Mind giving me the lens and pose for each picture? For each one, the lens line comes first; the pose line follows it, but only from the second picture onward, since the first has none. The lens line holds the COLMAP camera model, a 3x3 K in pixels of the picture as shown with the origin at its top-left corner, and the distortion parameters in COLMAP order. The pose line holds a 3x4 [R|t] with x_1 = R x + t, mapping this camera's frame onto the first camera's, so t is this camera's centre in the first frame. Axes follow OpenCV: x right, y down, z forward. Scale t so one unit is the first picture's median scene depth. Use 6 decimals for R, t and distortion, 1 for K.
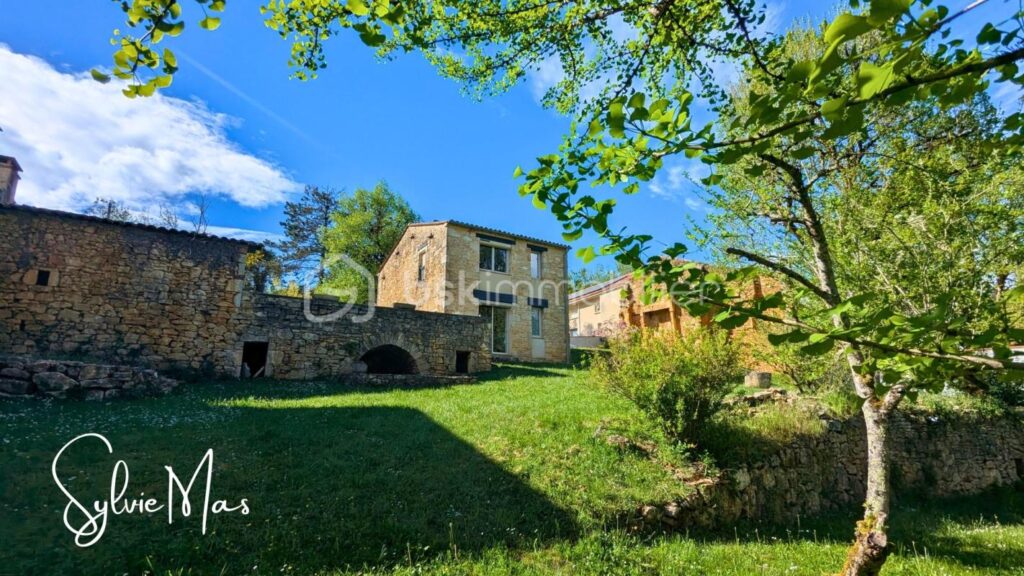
lens RADIAL K [[482.5, 0, 512.2], [0, 482.5, 282.5], [0, 0, 1]] dist [0.004216, 0.000176]
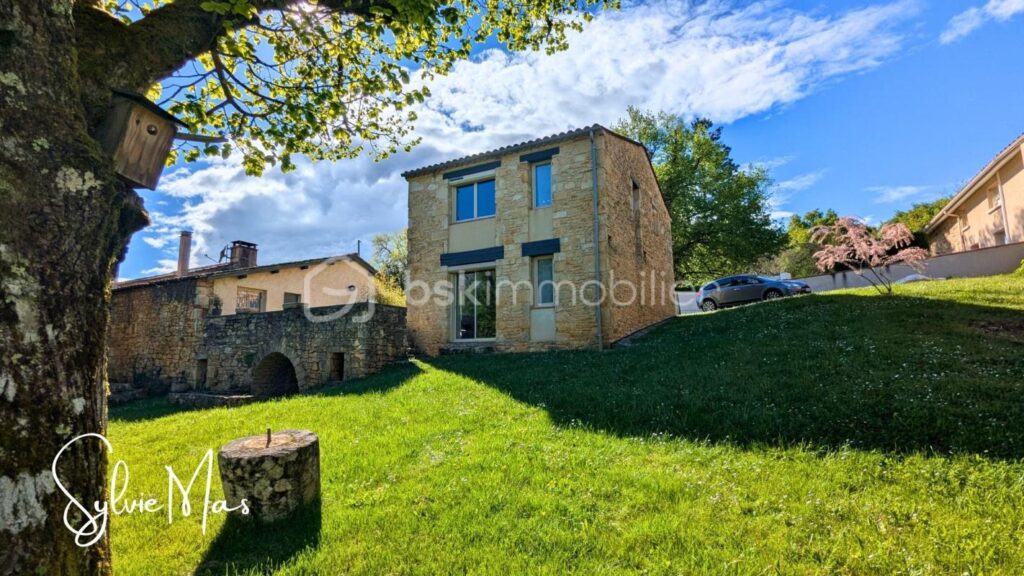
lens RADIAL K [[482.5, 0, 515.8], [0, 482.5, 288.8], [0, 0, 1]] dist [0.004216, 0.000176]
pose [[0.485014, -0.122685, -0.865858, 0.576782], [0.234133, 0.972182, -0.006599, 0.092626], [0.842581, -0.199525, 0.500247, 0.704607]]
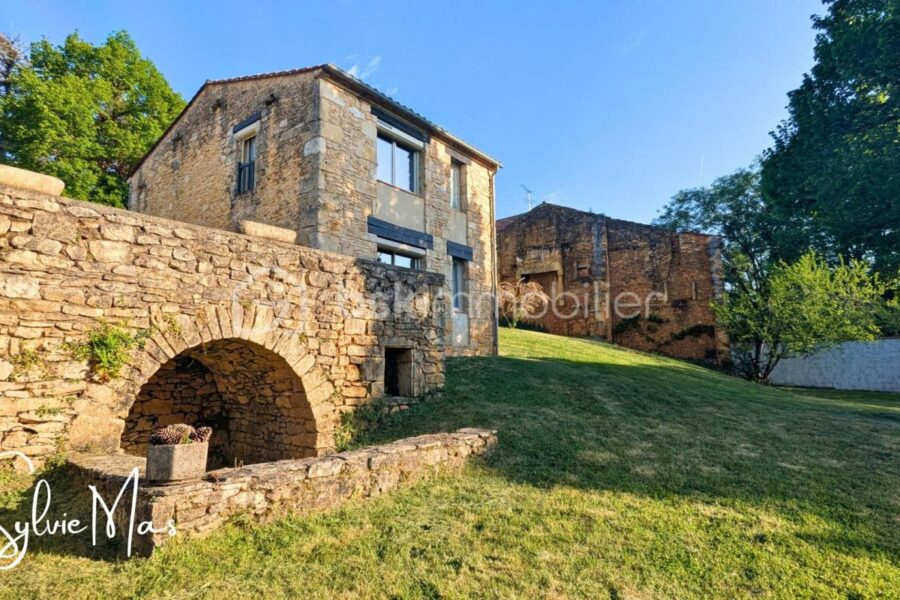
lens RADIAL K [[502.2, 0, 449.7], [0, 502.2, 303.6], [0, 0, 1]] dist [-0.000276, -0.000705]
pose [[0.939368, 0.031148, 0.341492, -0.172012], [-0.075558, 0.990191, 0.117528, 0.036121], [-0.334482, -0.136205, 0.932508, 0.452957]]
